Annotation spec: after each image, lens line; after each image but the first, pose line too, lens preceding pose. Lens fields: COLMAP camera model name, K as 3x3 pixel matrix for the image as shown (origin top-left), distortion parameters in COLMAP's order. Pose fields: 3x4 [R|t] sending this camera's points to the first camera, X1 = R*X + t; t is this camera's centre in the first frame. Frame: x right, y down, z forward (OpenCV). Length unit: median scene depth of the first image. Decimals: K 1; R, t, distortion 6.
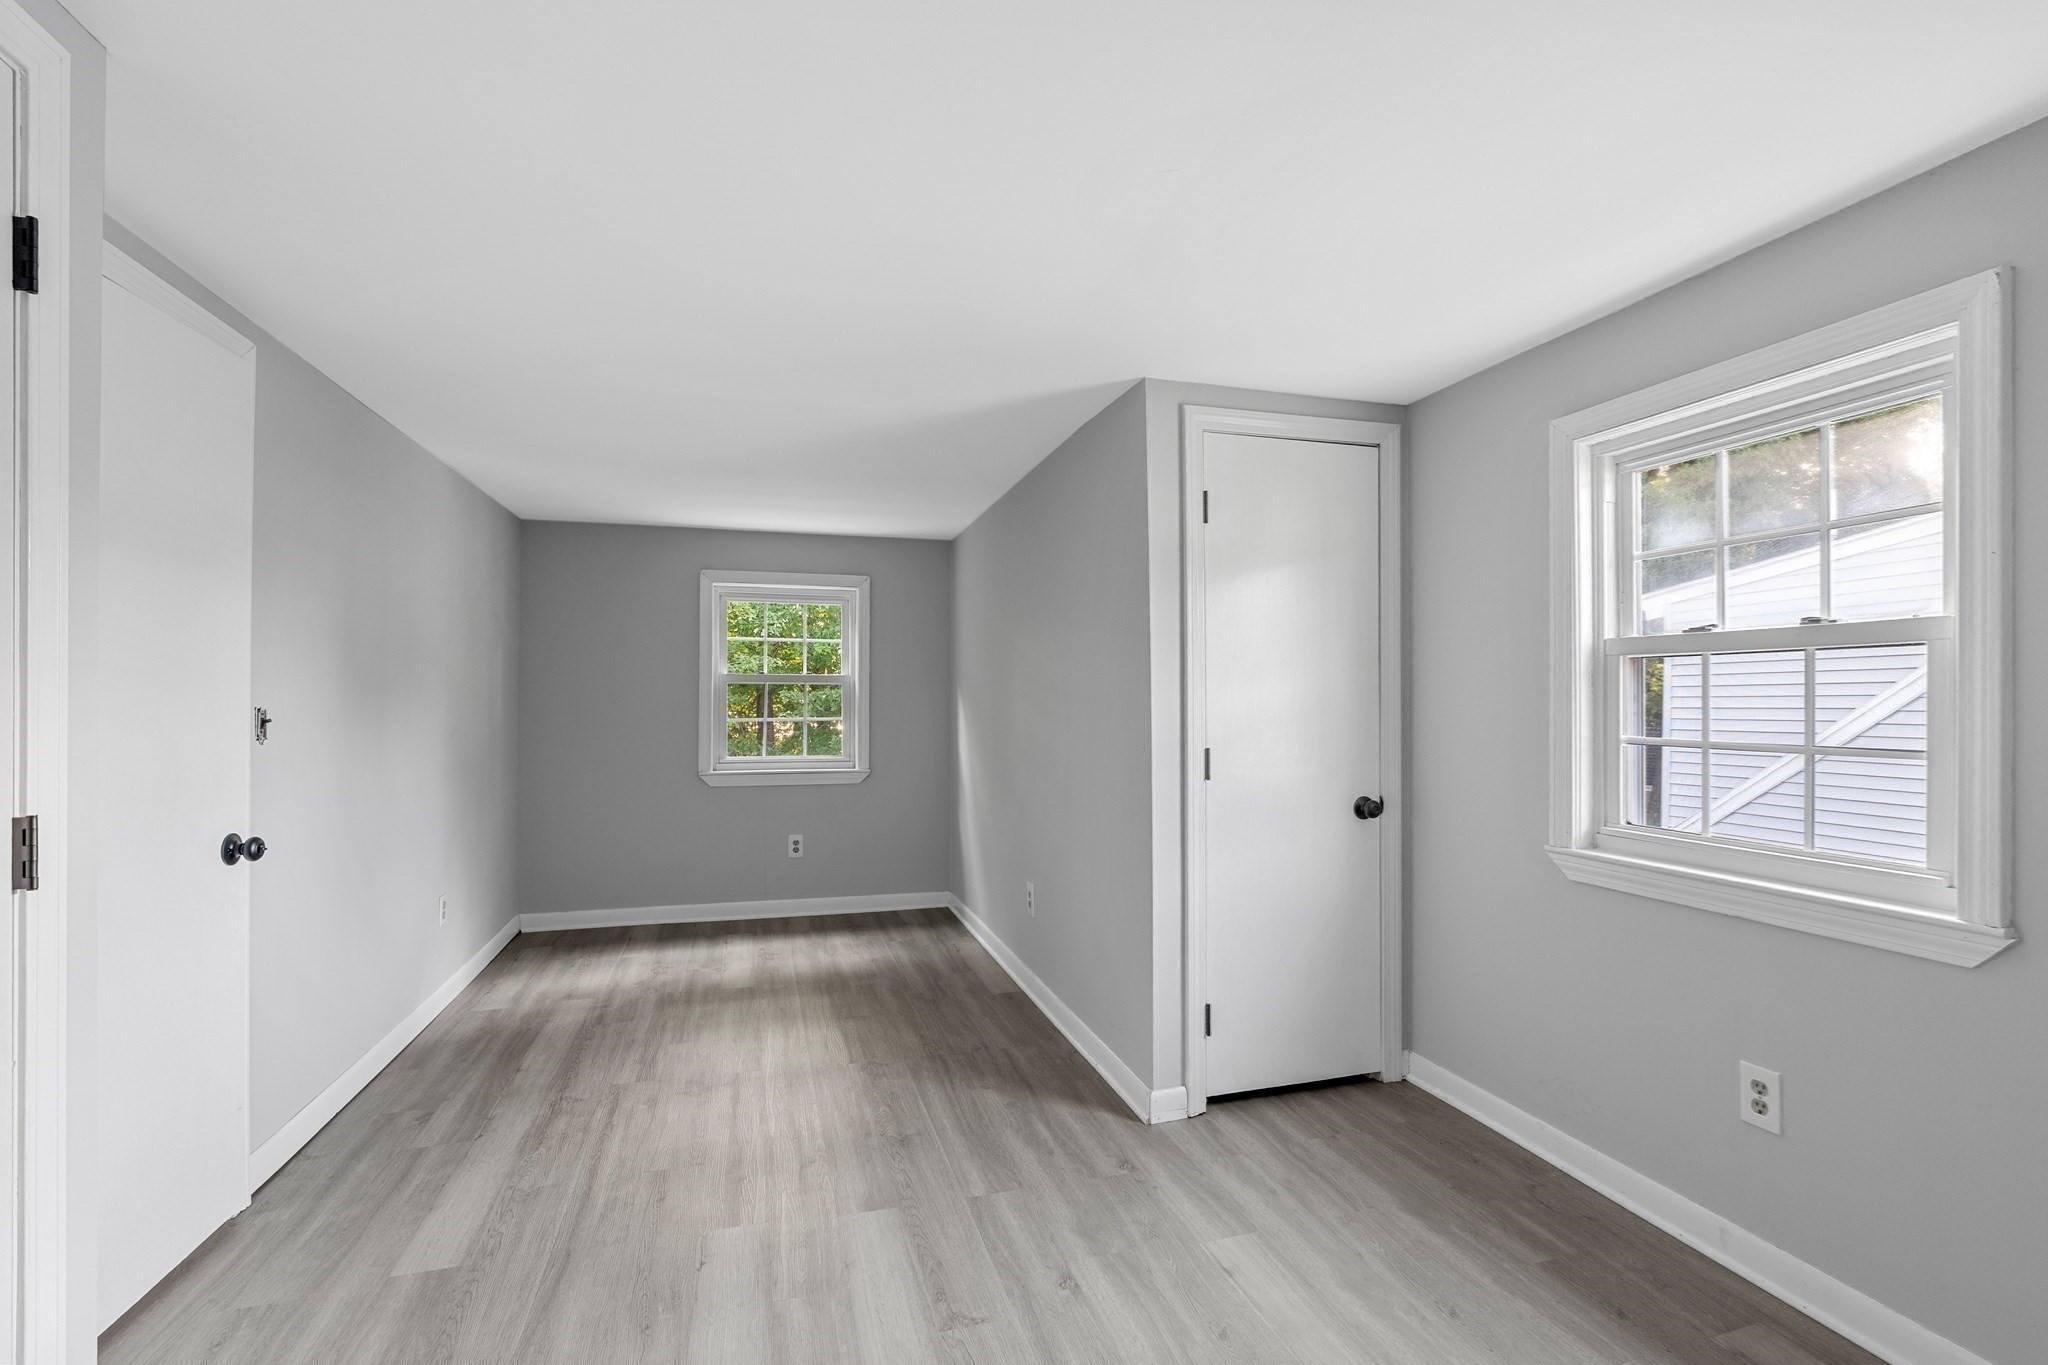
lens RADIAL K [[921.4, 0, 1025.7], [0, 921.4, 696.2], [0, 0, 1]] dist [0.003165, 0.000041]
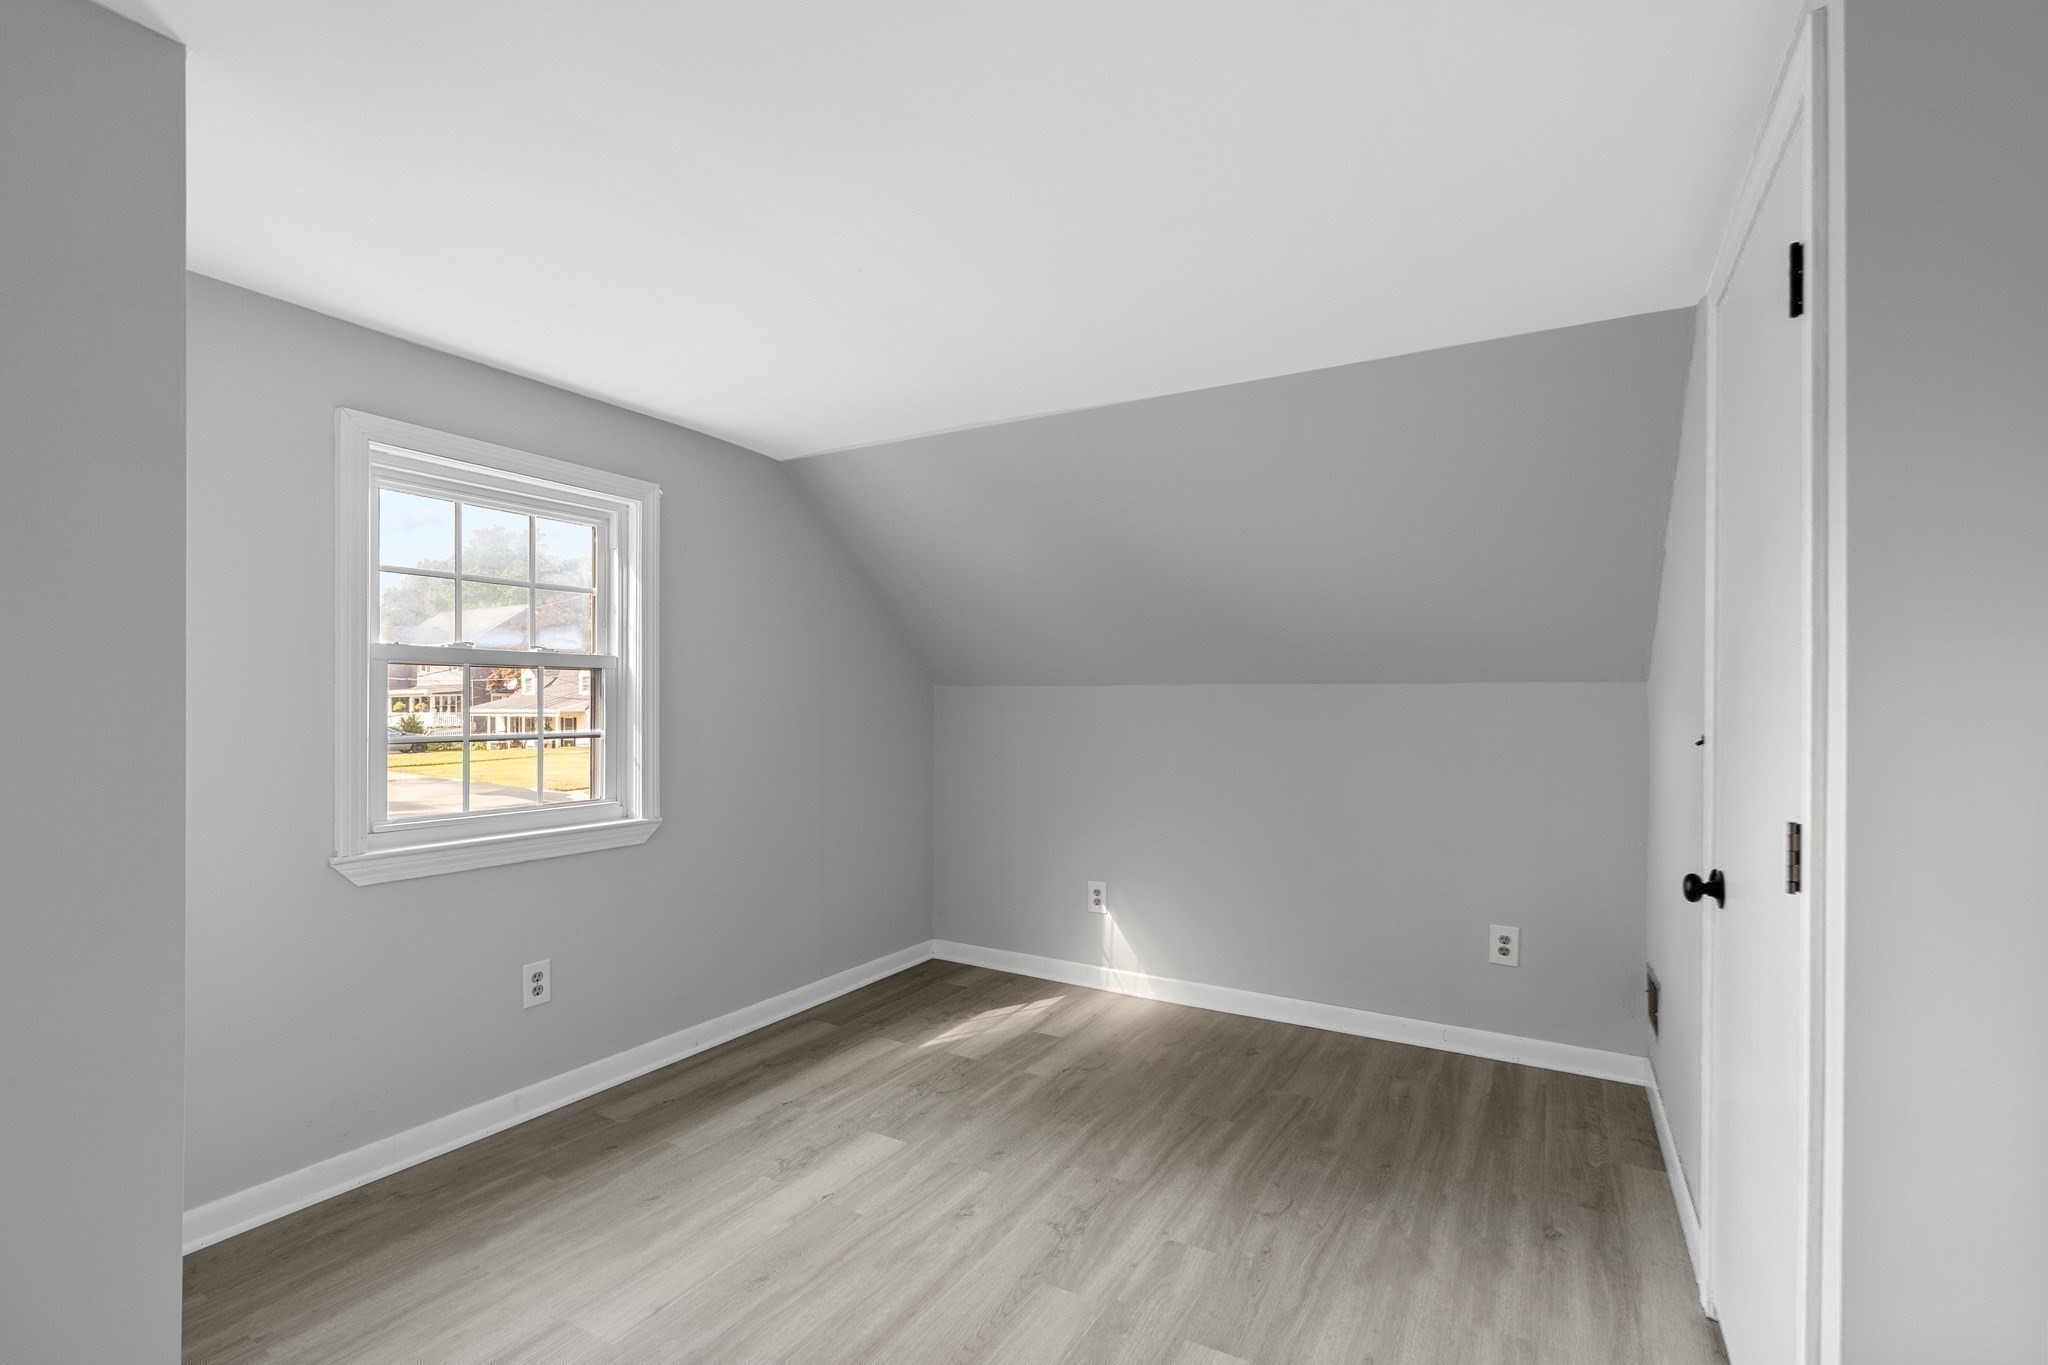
lens RADIAL K [[921.4, 0, 1025.4], [0, 921.4, 699.1], [0, 0, 1]] dist [0.003165, 0.000041]
pose [[-0.676543, 0.002030, 0.736401, -0.631154], [-0.002410, 0.999985, -0.004970, 0.002838], [-0.736400, -0.005137, -0.676527, 1.178987]]
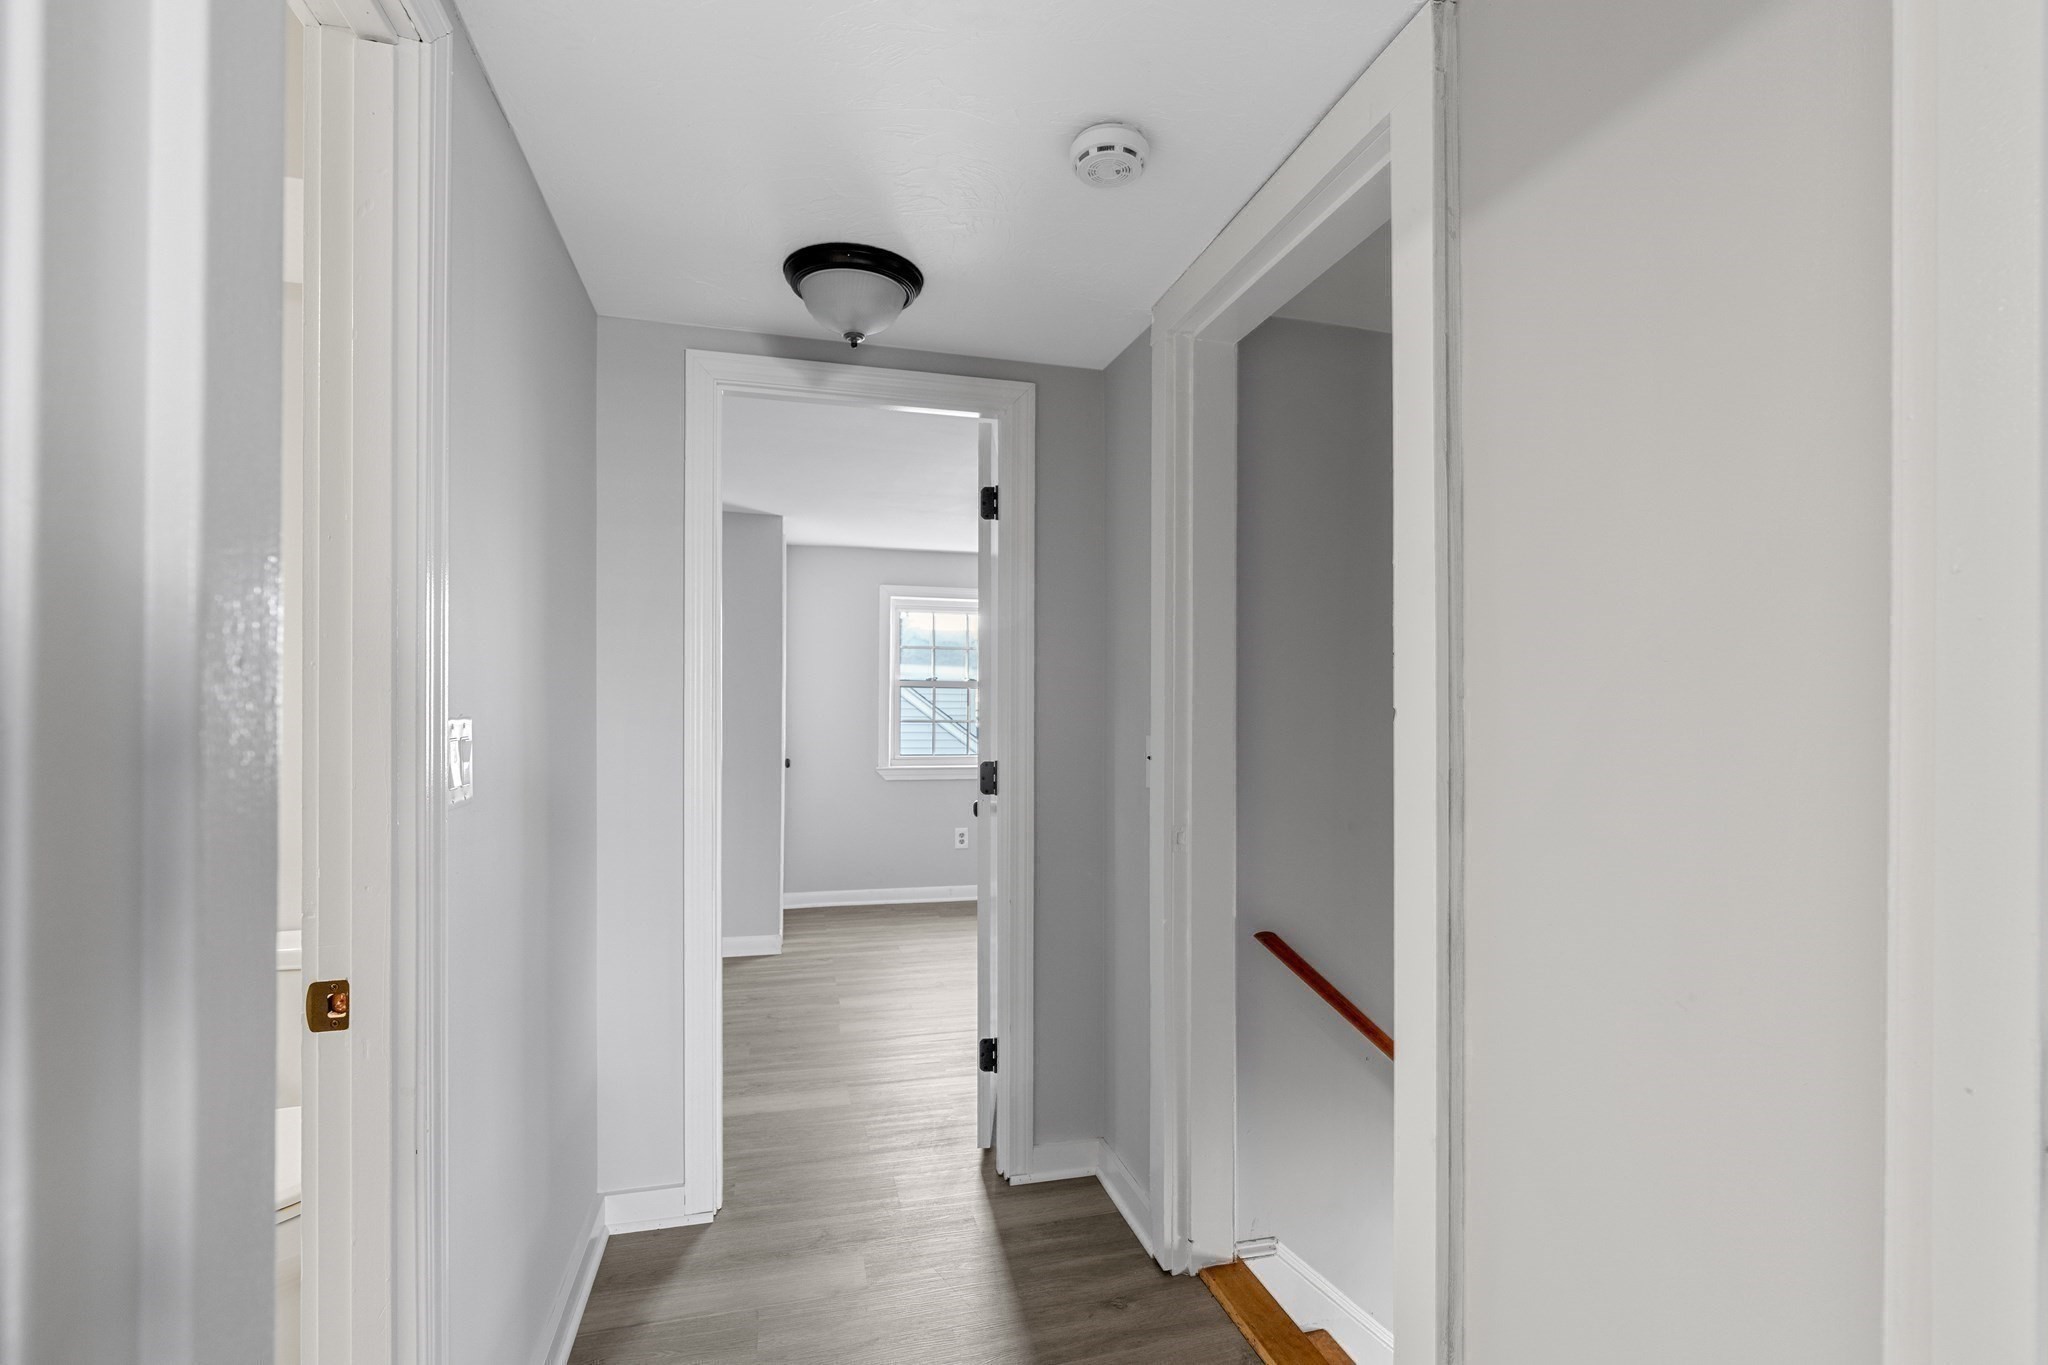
lens RADIAL K [[921.4, 0, 1025.9], [0, 921.4, 689.1], [0, 0, 1]] dist [0.003165, 0.000041]
pose [[0.046001, 0.013190, 0.998854, -1.817409], [-0.009501, 0.999873, -0.012766, -0.009027], [-0.998896, -0.008903, 0.046120, 0.553346]]
